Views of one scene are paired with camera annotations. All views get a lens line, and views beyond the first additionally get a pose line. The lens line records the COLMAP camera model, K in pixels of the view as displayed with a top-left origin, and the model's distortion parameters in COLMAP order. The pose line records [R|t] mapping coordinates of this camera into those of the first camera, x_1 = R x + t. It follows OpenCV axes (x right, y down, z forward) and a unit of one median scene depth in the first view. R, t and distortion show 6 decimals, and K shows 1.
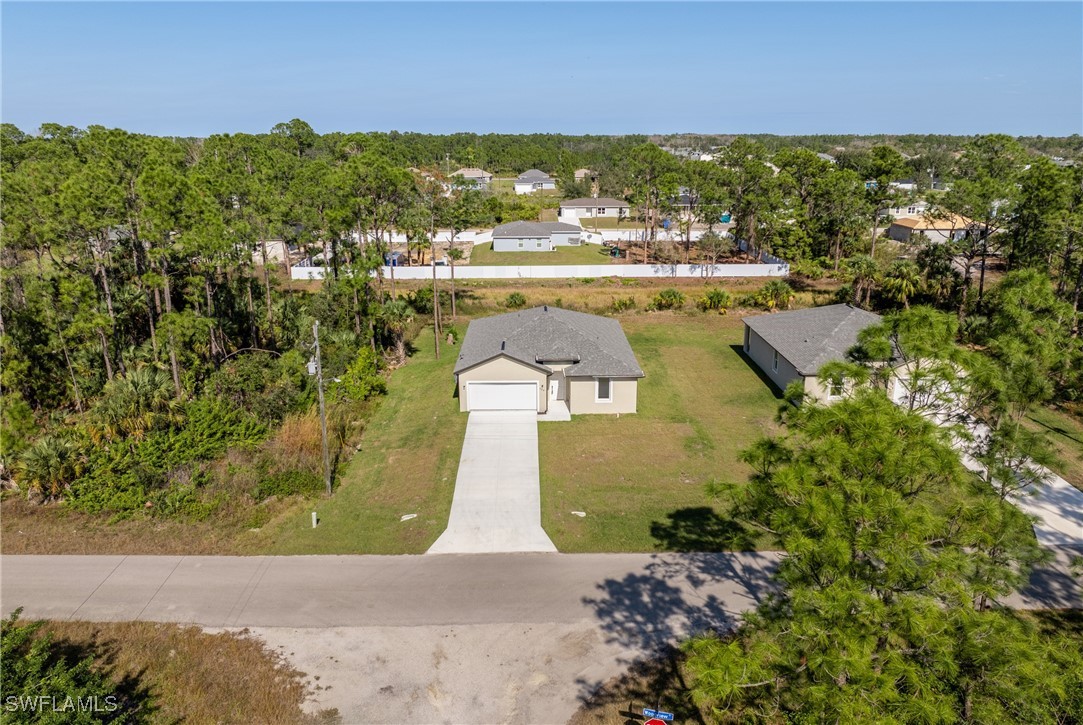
lens RADIAL K [[777.5, 0, 541.5], [0, 777.5, 362.5], [0, 0, 1]] dist [-0.028558, -0.002699]
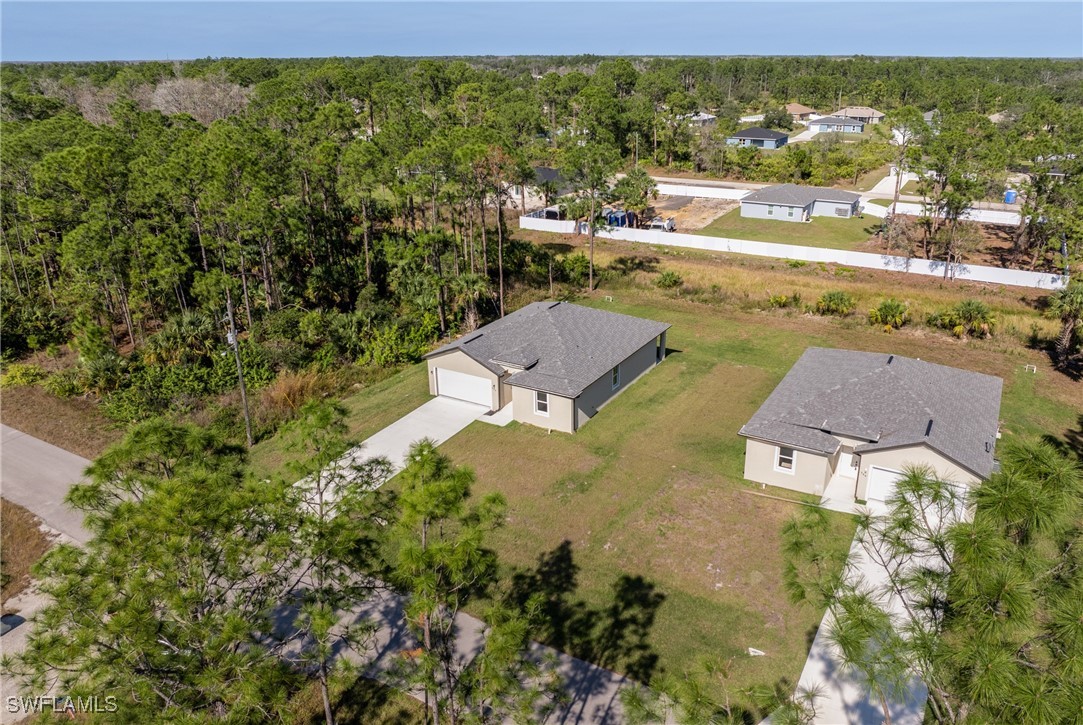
lens RADIAL K [[777.5, 0, 541.5], [0, 777.5, 362.5], [0, 0, 1]] dist [-0.028558, -0.002699]
pose [[0.858591, 0.186240, -0.477636, 0.536883], [-0.141912, 0.981614, 0.127653, -0.140067], [0.492628, -0.041819, 0.869235, 0.150371]]
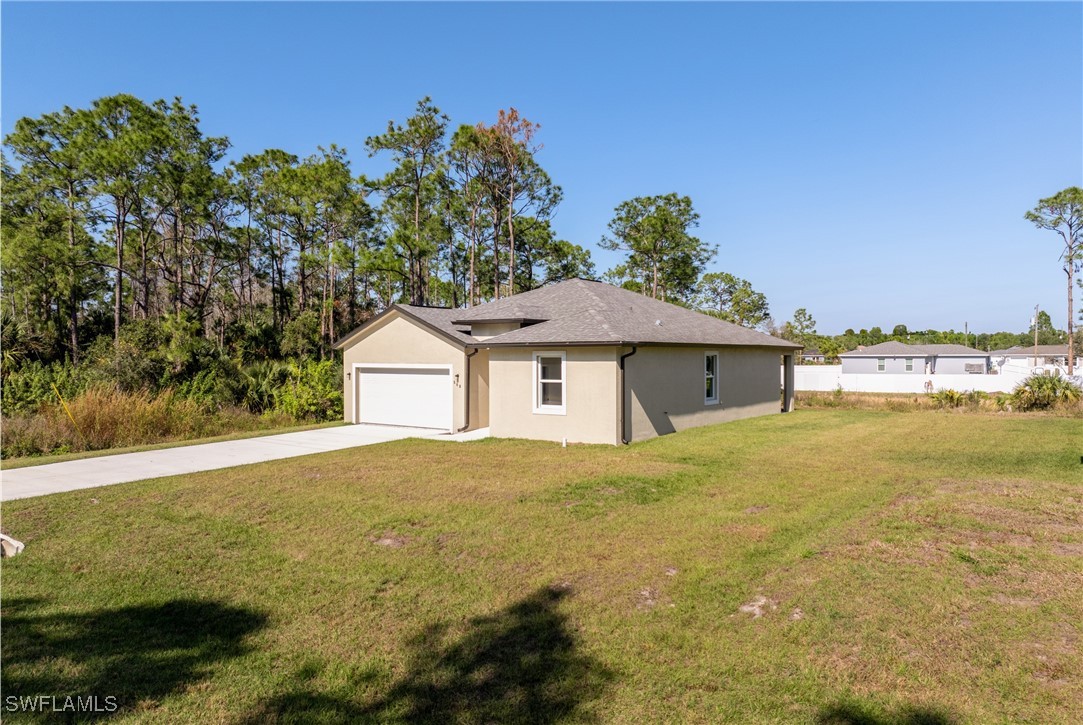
lens RADIAL K [[725.4, 0, 541.5], [0, 725.4, 362.5], [0, 0, 1]] dist [0.001728, -0.000254]
pose [[0.807329, 0.001960, -0.590099, 0.314953], [-0.165308, 0.960707, -0.222971, 0.114924], [0.566474, 0.277559, 0.775930, 0.678530]]
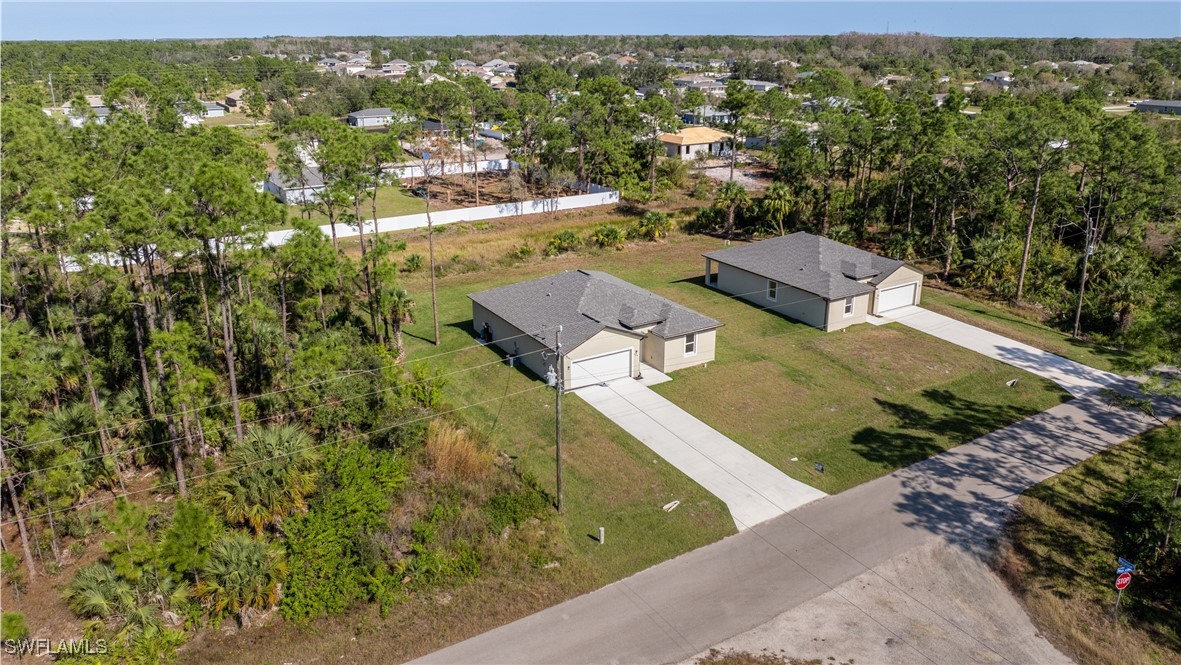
lens RADIAL K [[822.3, 0, 624.2], [0, 822.3, 332.1], [0, 0, 1]] dist [-0.032820, -0.000786]
pose [[0.853168, -0.176284, 0.490946, -0.536661], [0.146534, 0.984262, 0.098771, -0.103881], [-0.500632, -0.012328, 0.865573, 0.085417]]
